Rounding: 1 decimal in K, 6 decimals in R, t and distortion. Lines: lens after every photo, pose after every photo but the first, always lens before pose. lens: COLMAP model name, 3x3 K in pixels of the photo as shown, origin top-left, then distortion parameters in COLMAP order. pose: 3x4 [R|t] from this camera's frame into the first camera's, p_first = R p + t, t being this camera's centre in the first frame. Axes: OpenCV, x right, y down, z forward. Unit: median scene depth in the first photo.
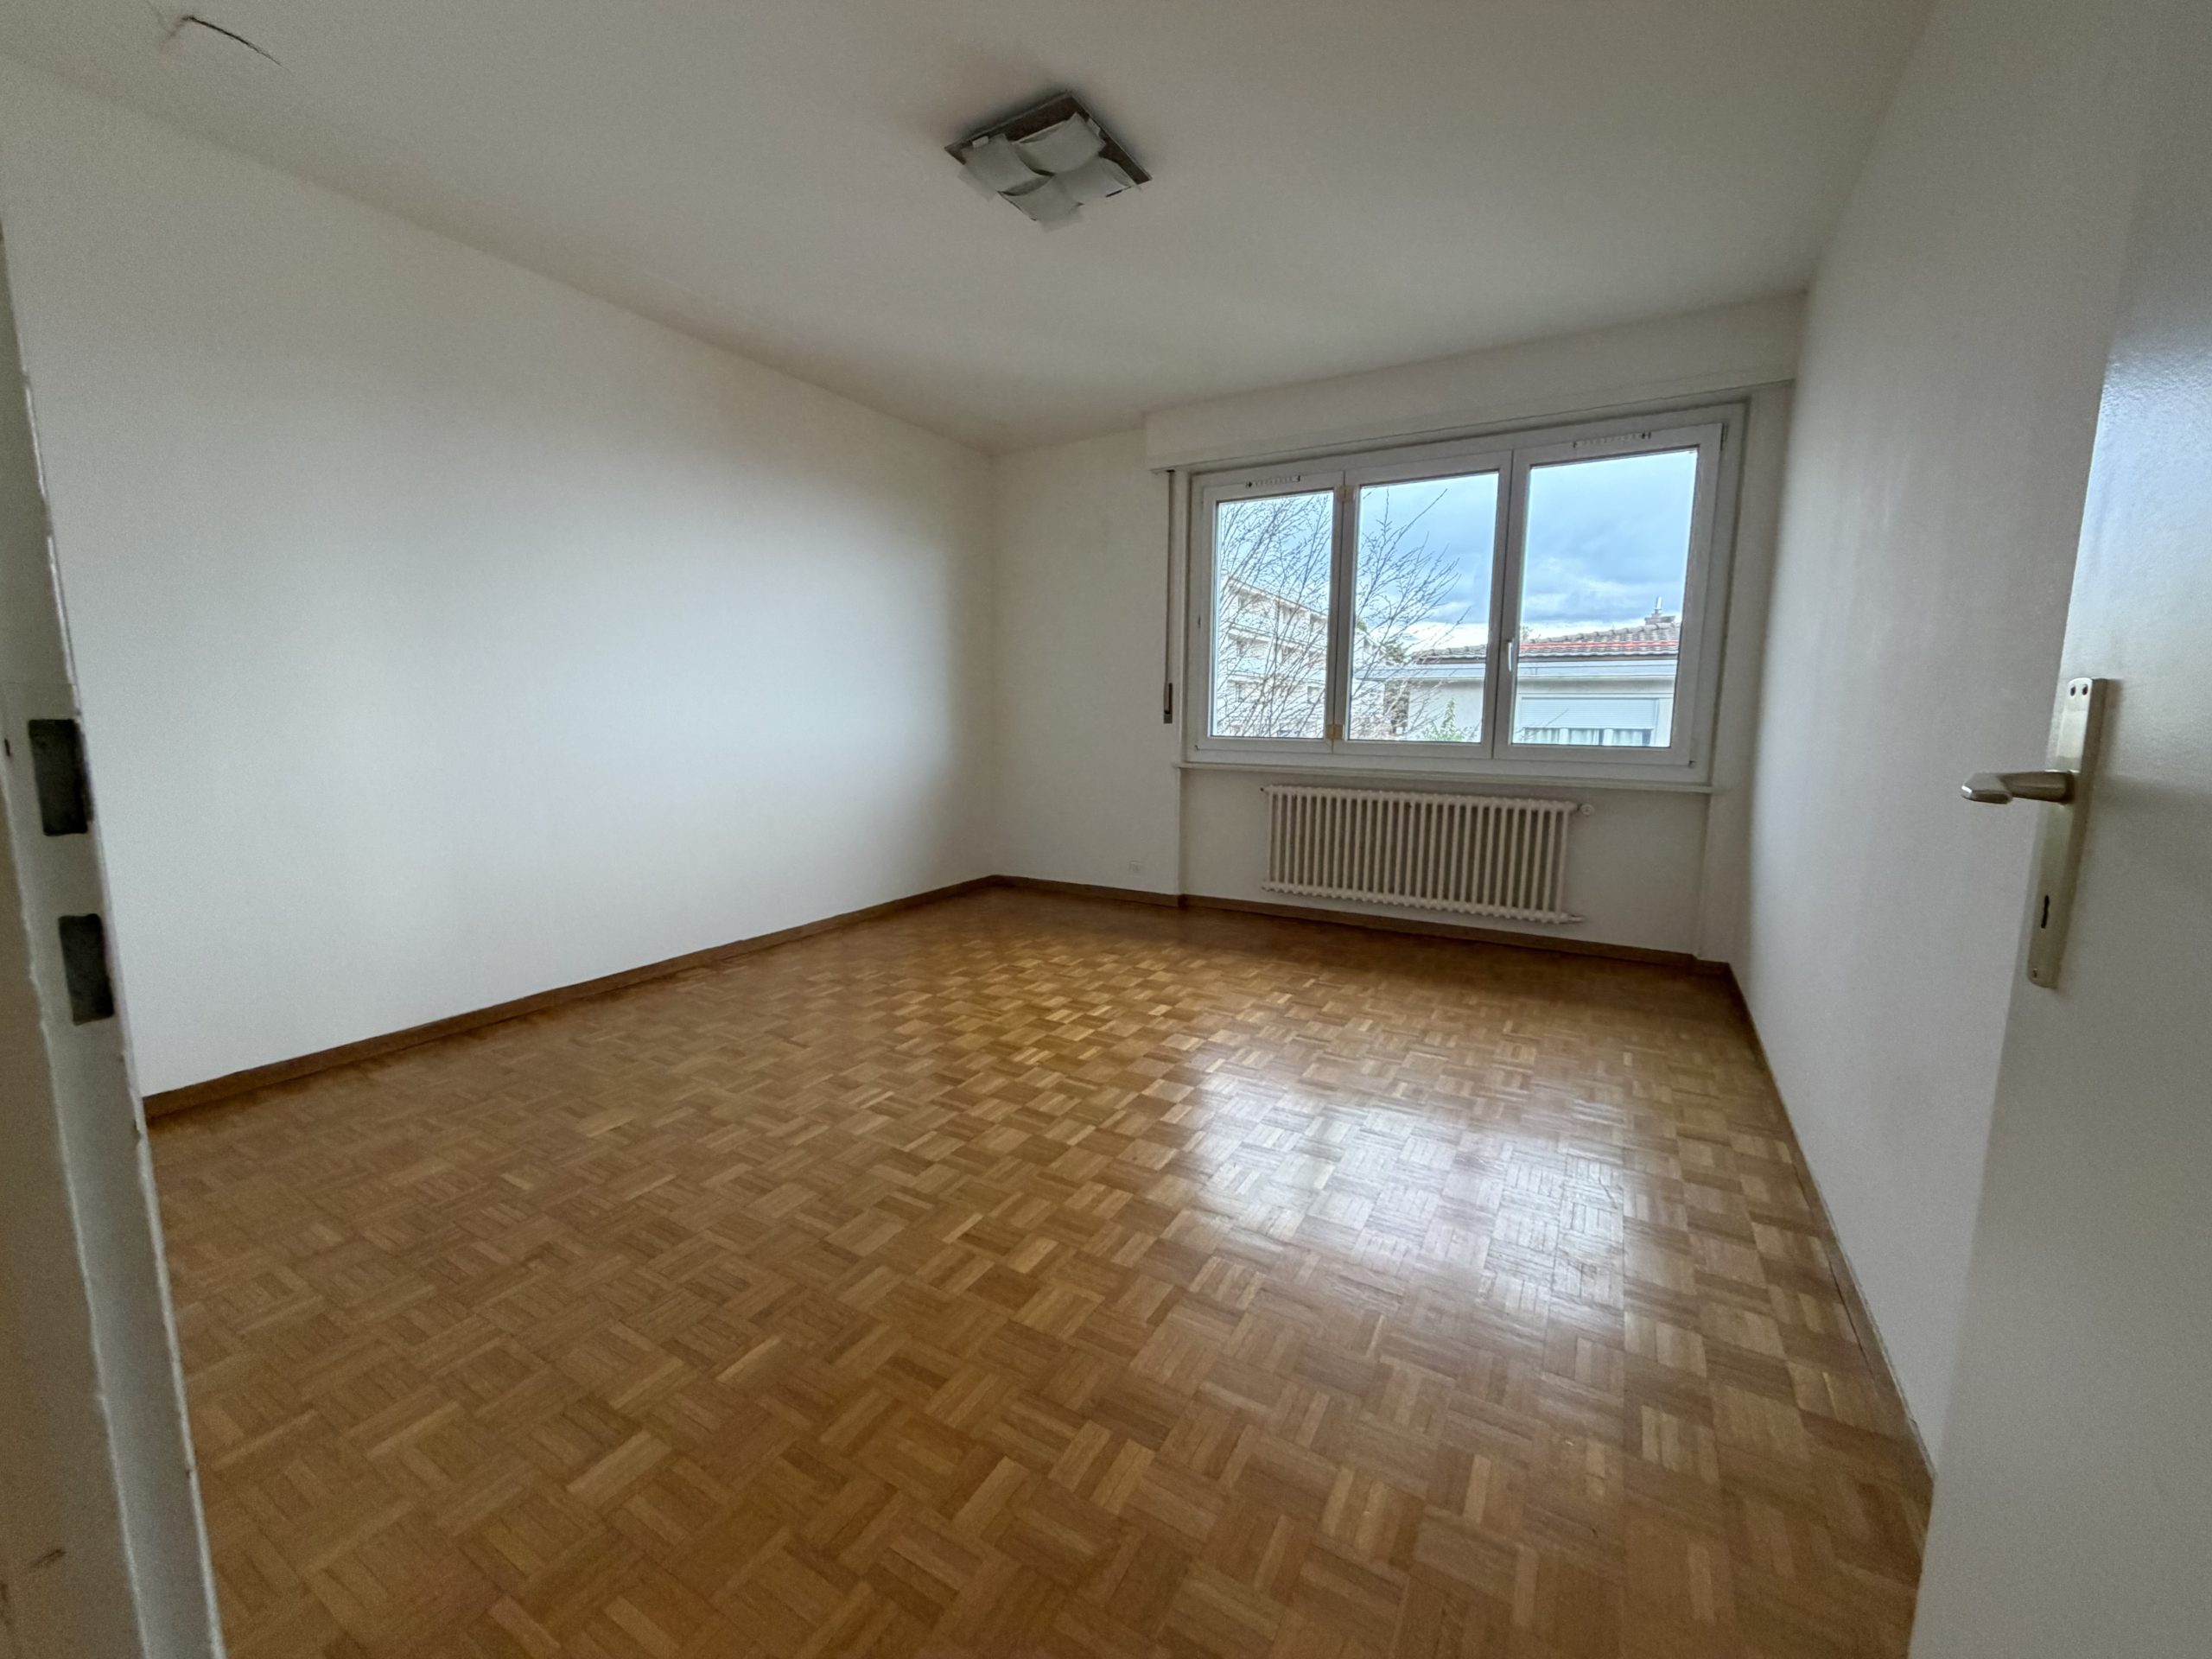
lens RADIAL K [[884.7, 0, 1101.9], [0, 884.7, 830.7], [0, 0, 1]] dist [-0.000101, -0.000392]
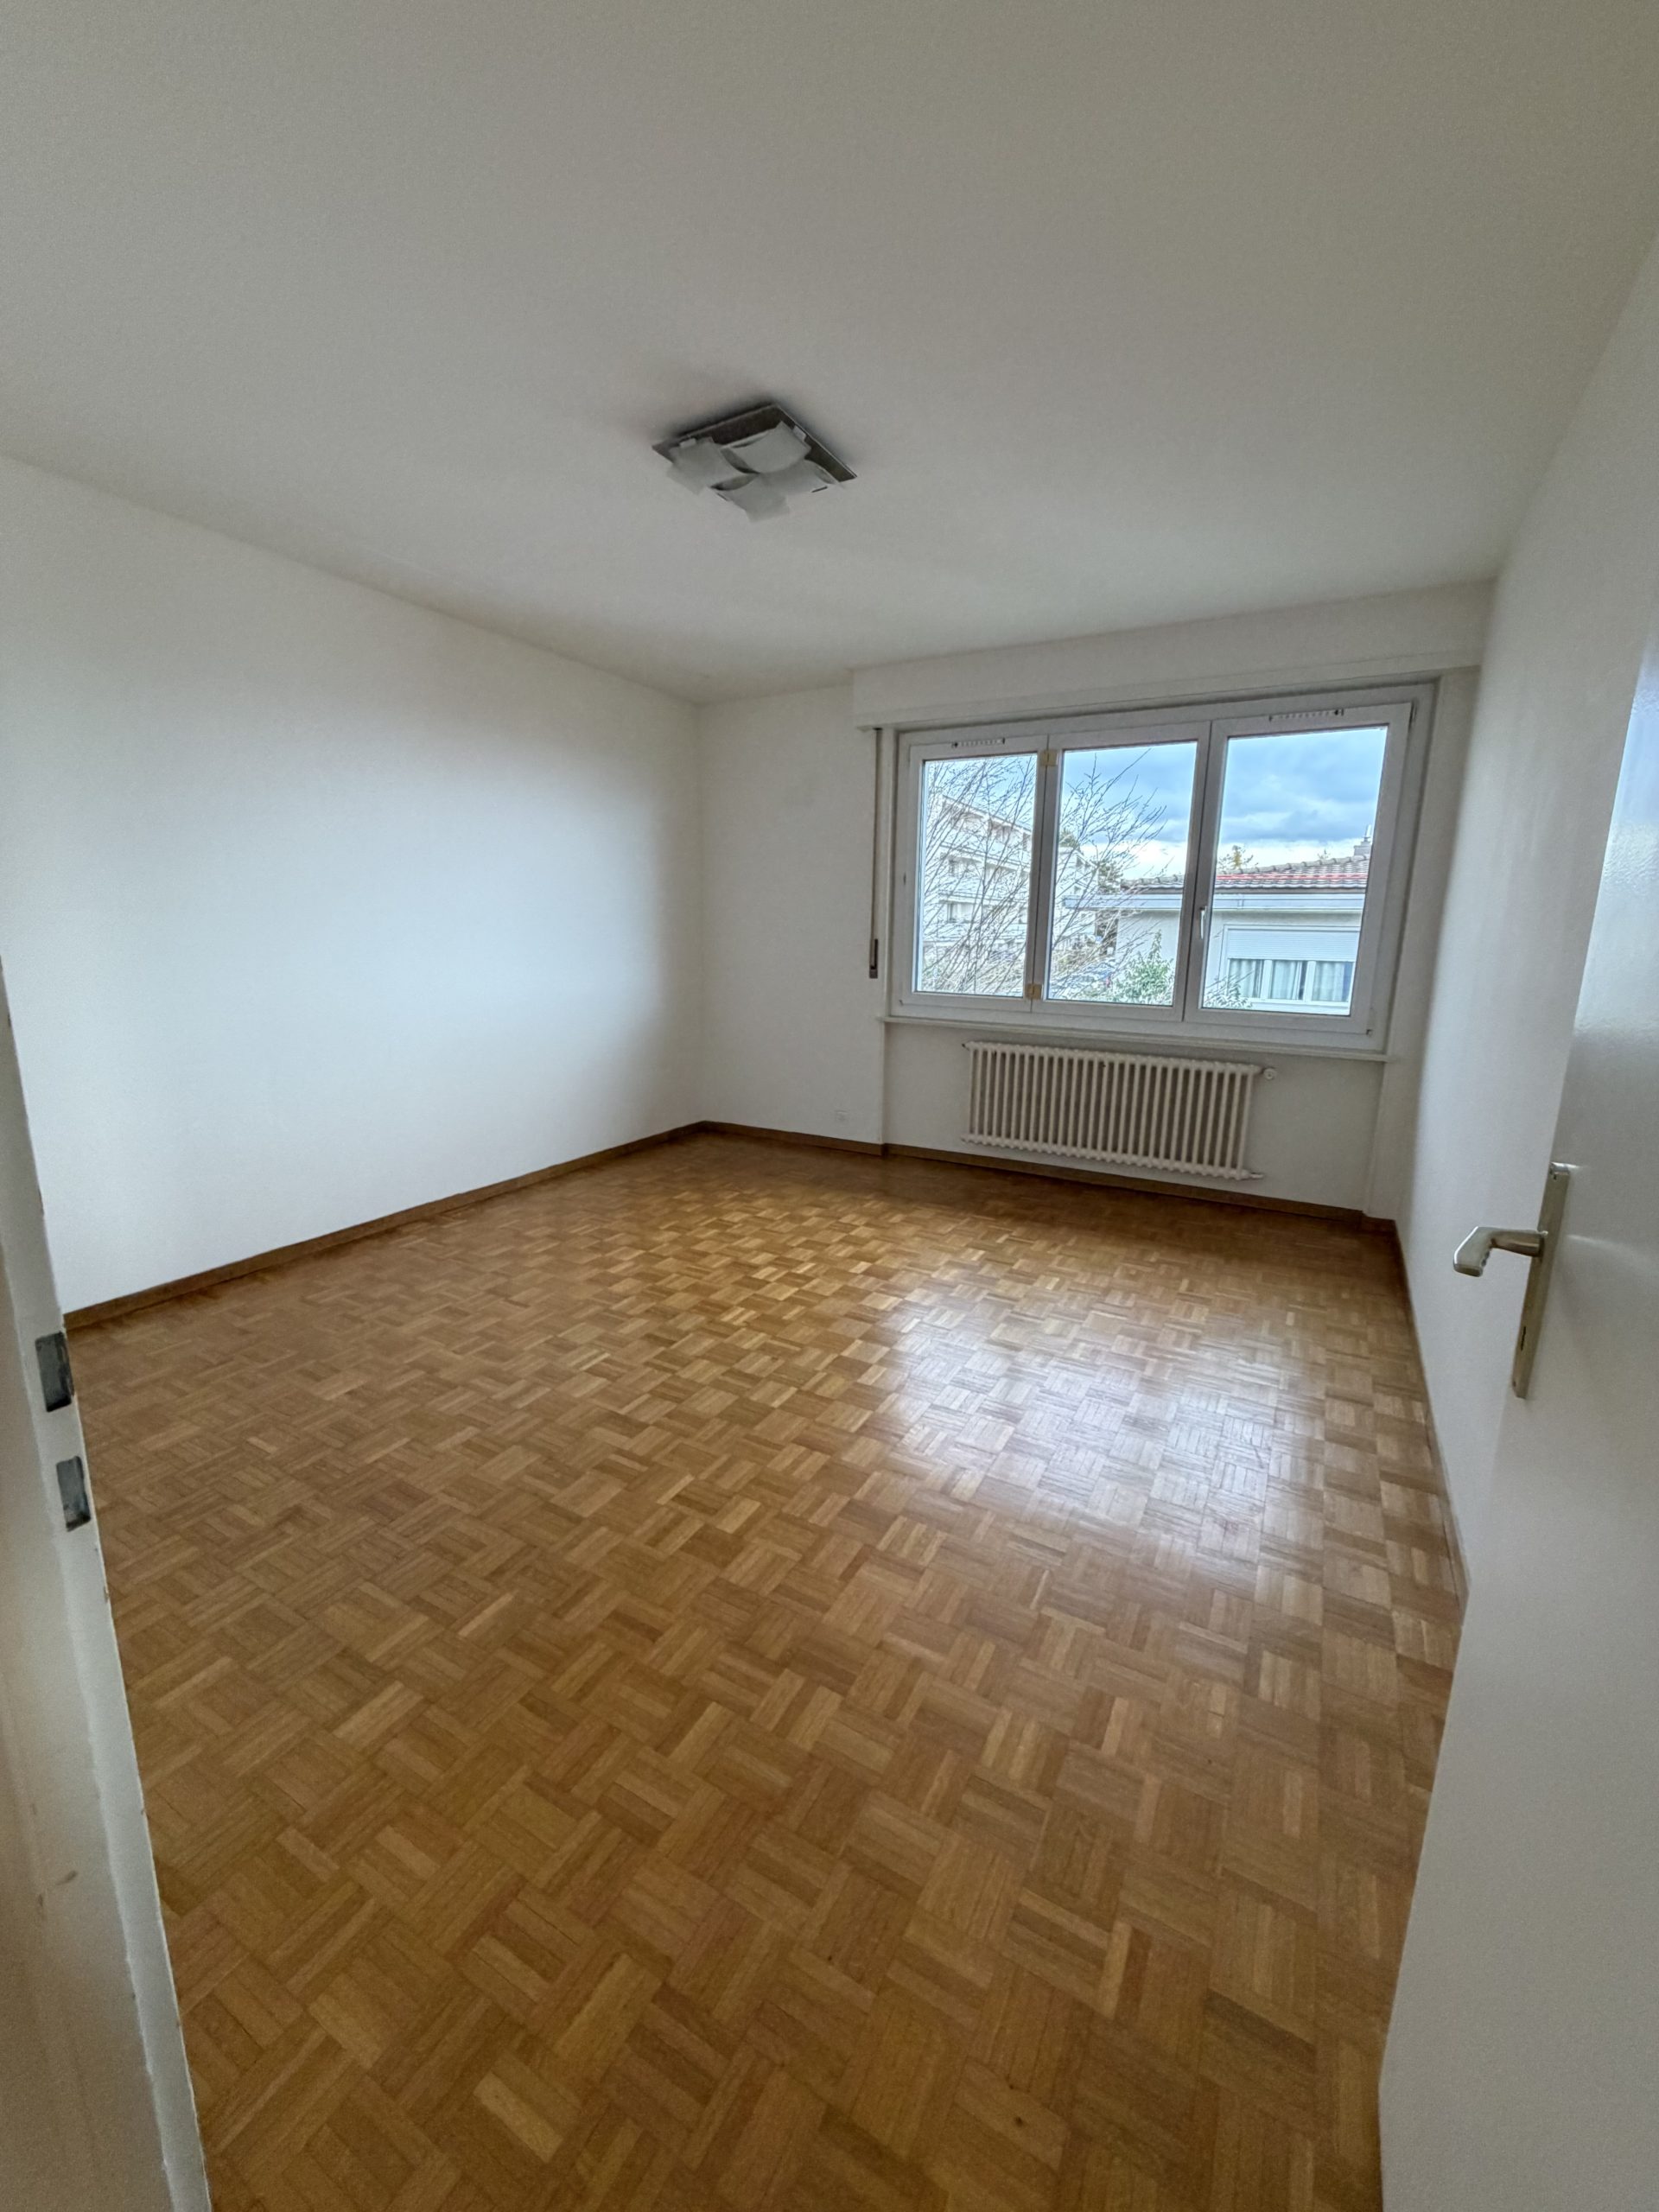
lens RADIAL K [[884.7, 0, 829.6], [0, 884.7, 1103.1], [0, 0, 1]] dist [-0.000101, -0.000392]
pose [[0.999774, 0.005672, 0.020478, 0.009346], [-0.006967, 0.997941, 0.063760, -0.091453], [-0.020075, -0.063888, 0.997755, -0.067033]]
